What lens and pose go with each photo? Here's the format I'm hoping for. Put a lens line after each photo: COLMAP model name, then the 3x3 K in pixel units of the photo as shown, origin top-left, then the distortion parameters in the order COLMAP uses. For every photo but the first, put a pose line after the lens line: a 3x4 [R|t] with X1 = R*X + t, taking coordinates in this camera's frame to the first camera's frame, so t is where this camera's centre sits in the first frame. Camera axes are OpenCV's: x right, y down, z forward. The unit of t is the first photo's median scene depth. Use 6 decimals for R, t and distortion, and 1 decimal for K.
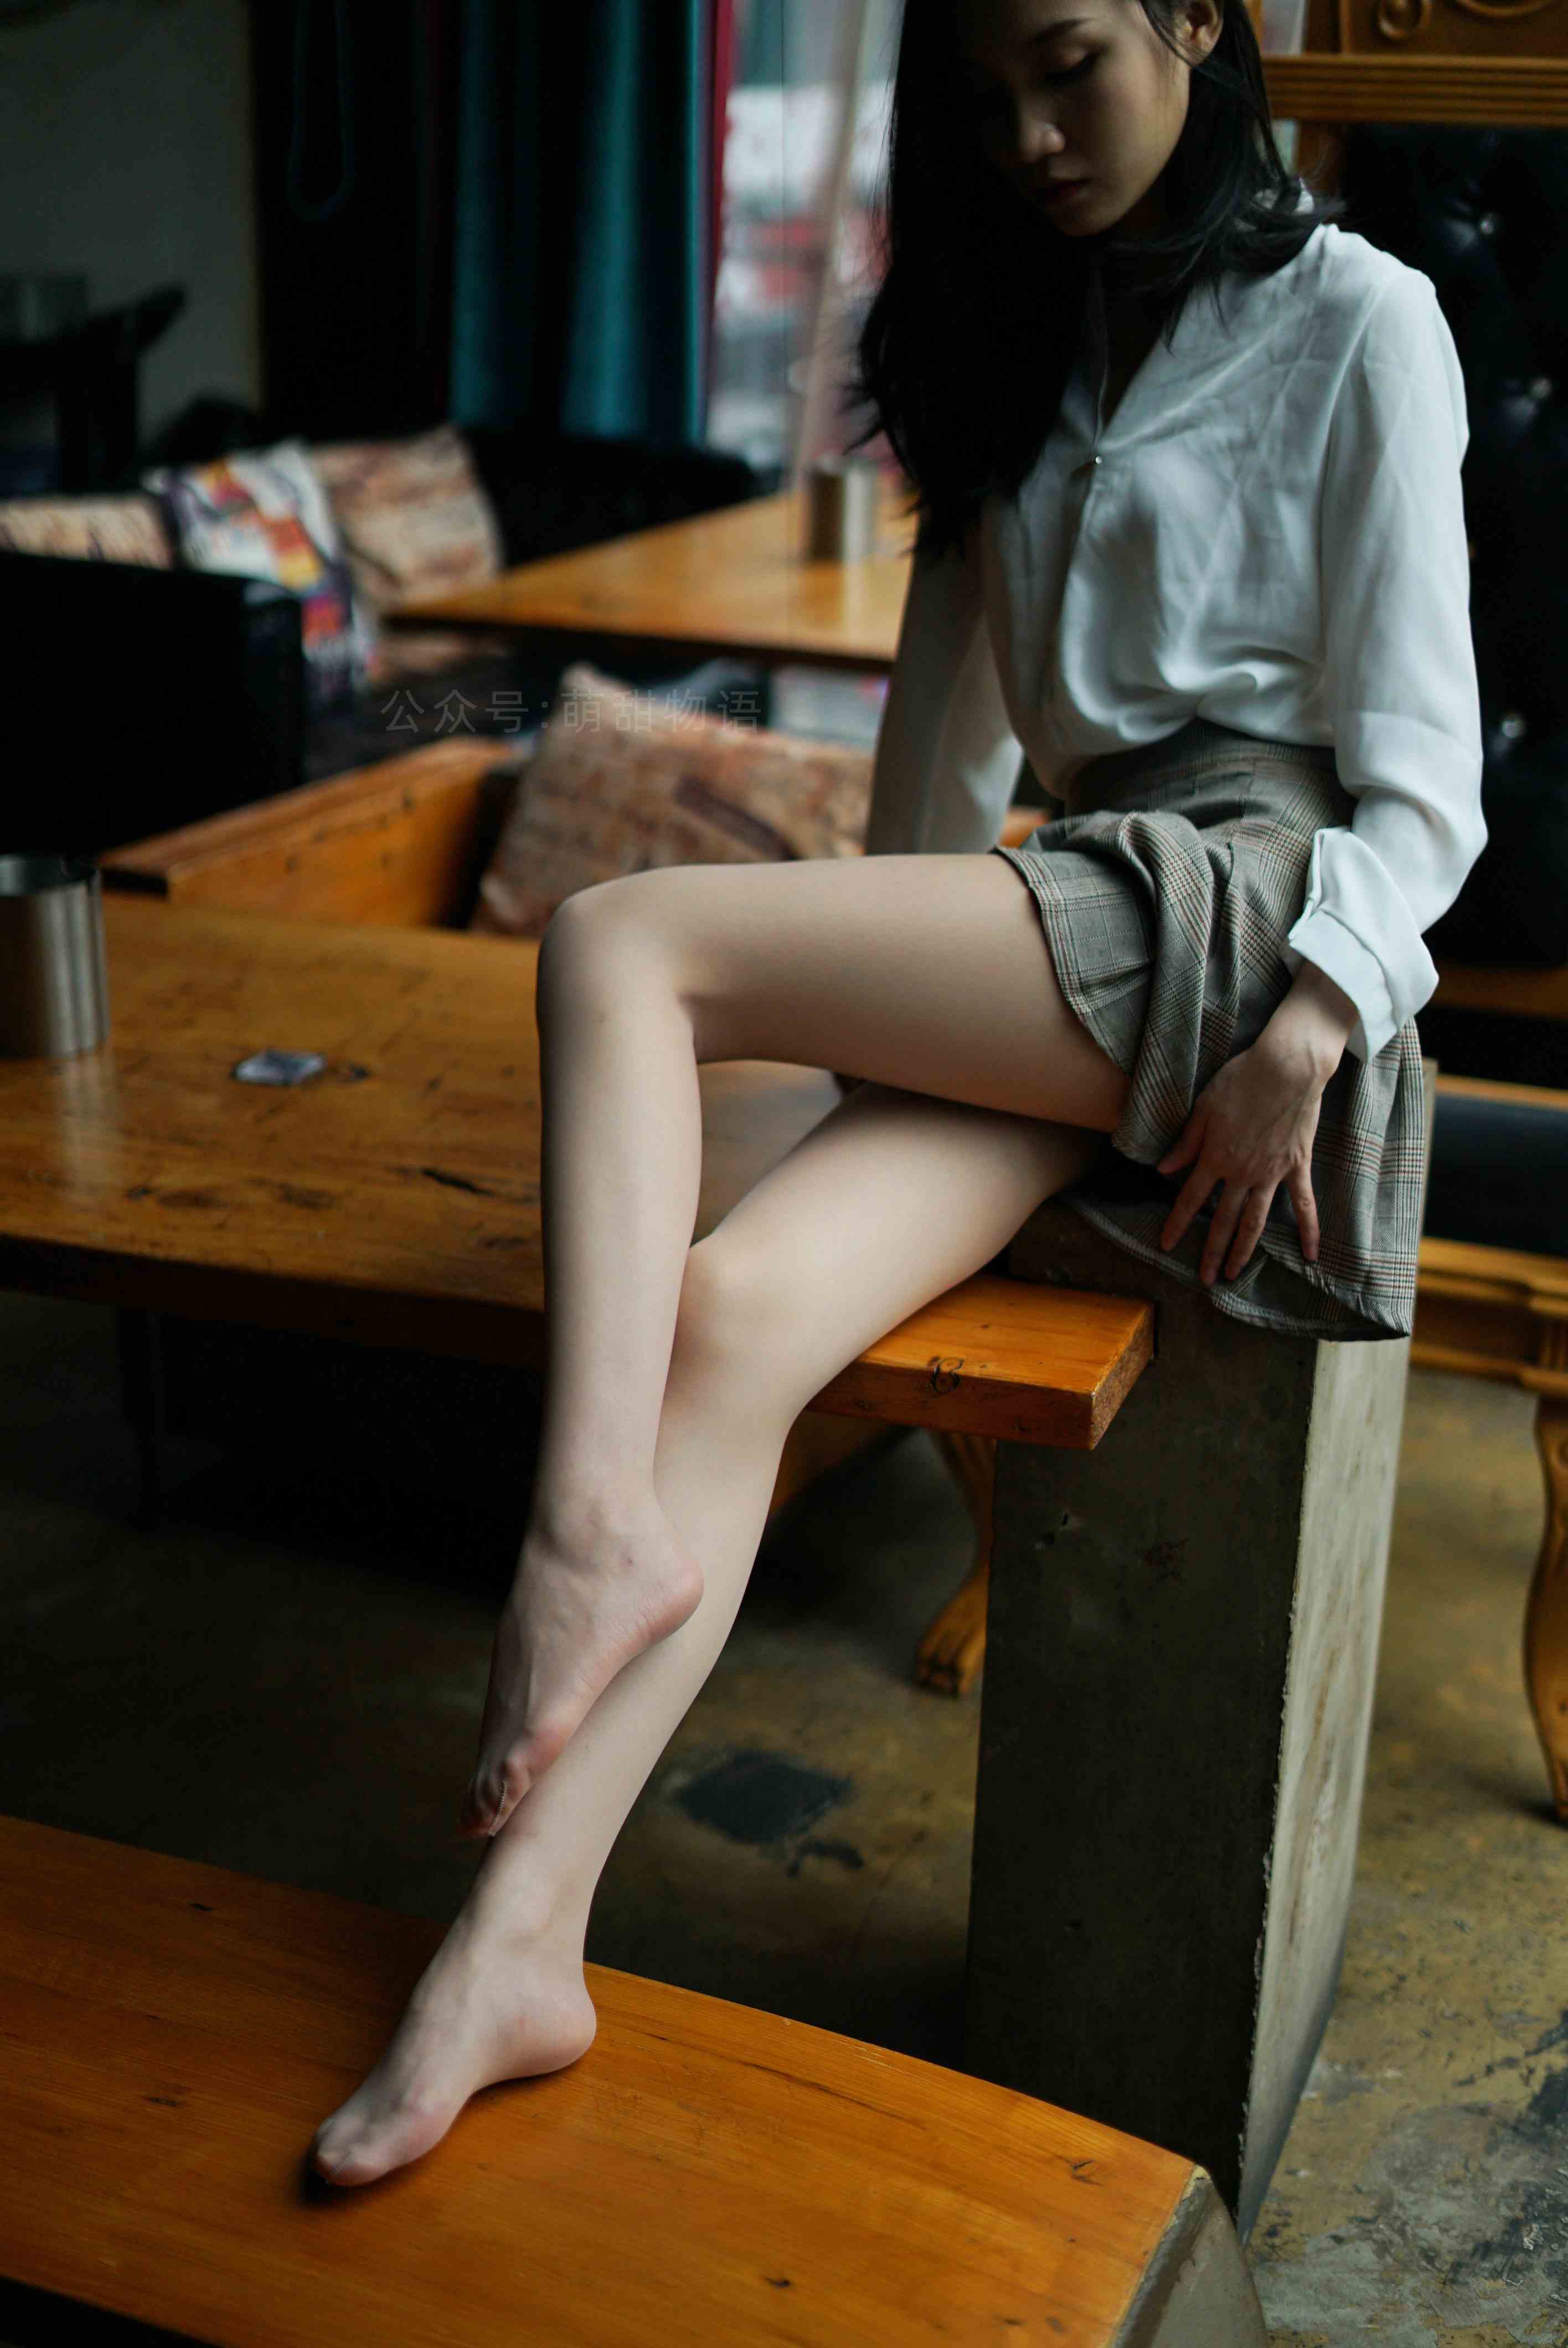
lens RADIAL K [[3463.9, 0, 780.4], [0, 3463.9, 1191.0], [0, 0, 1]] dist [-0.045976, 0.000000]
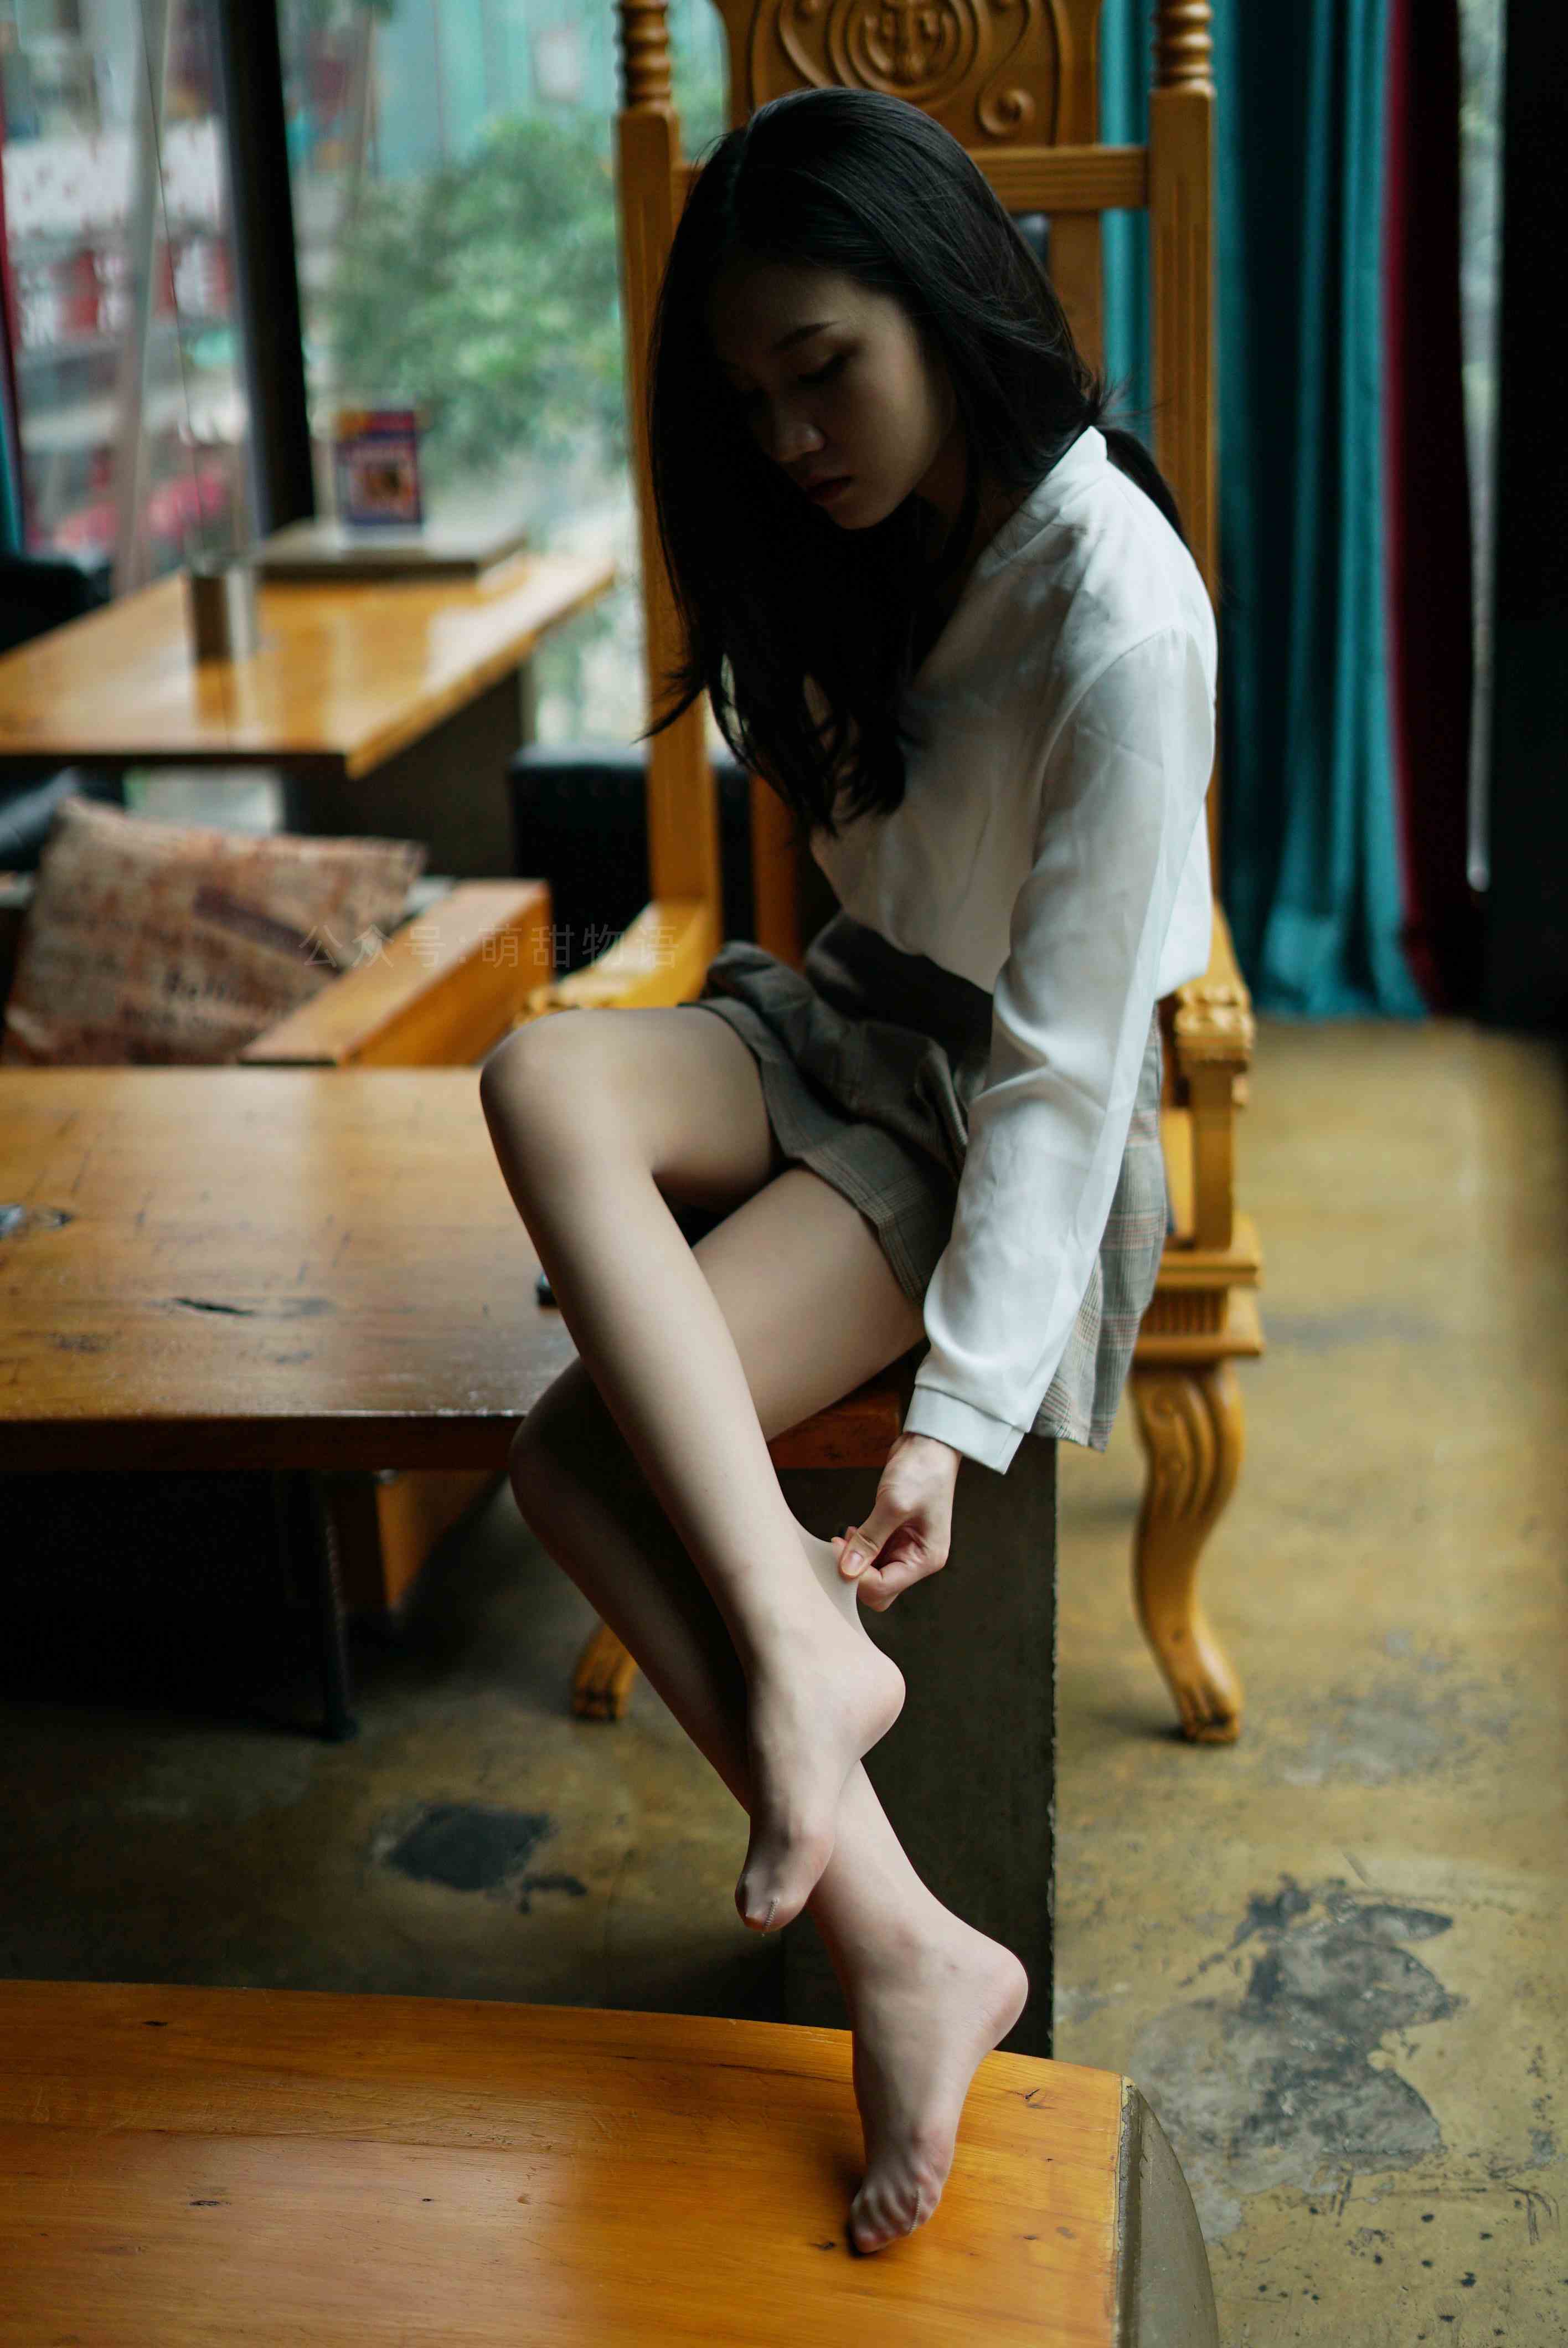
lens RADIAL K [[3463.9, 0, 785.1], [0, 3463.9, 1158.2], [0, 0, 1]] dist [-0.045976, 0.000000]
pose [[0.962987, -0.131449, 0.235323, -0.150762], [0.135375, 0.990794, -0.000537, -0.021174], [-0.233086, 0.032374, 0.971917, -0.058775]]
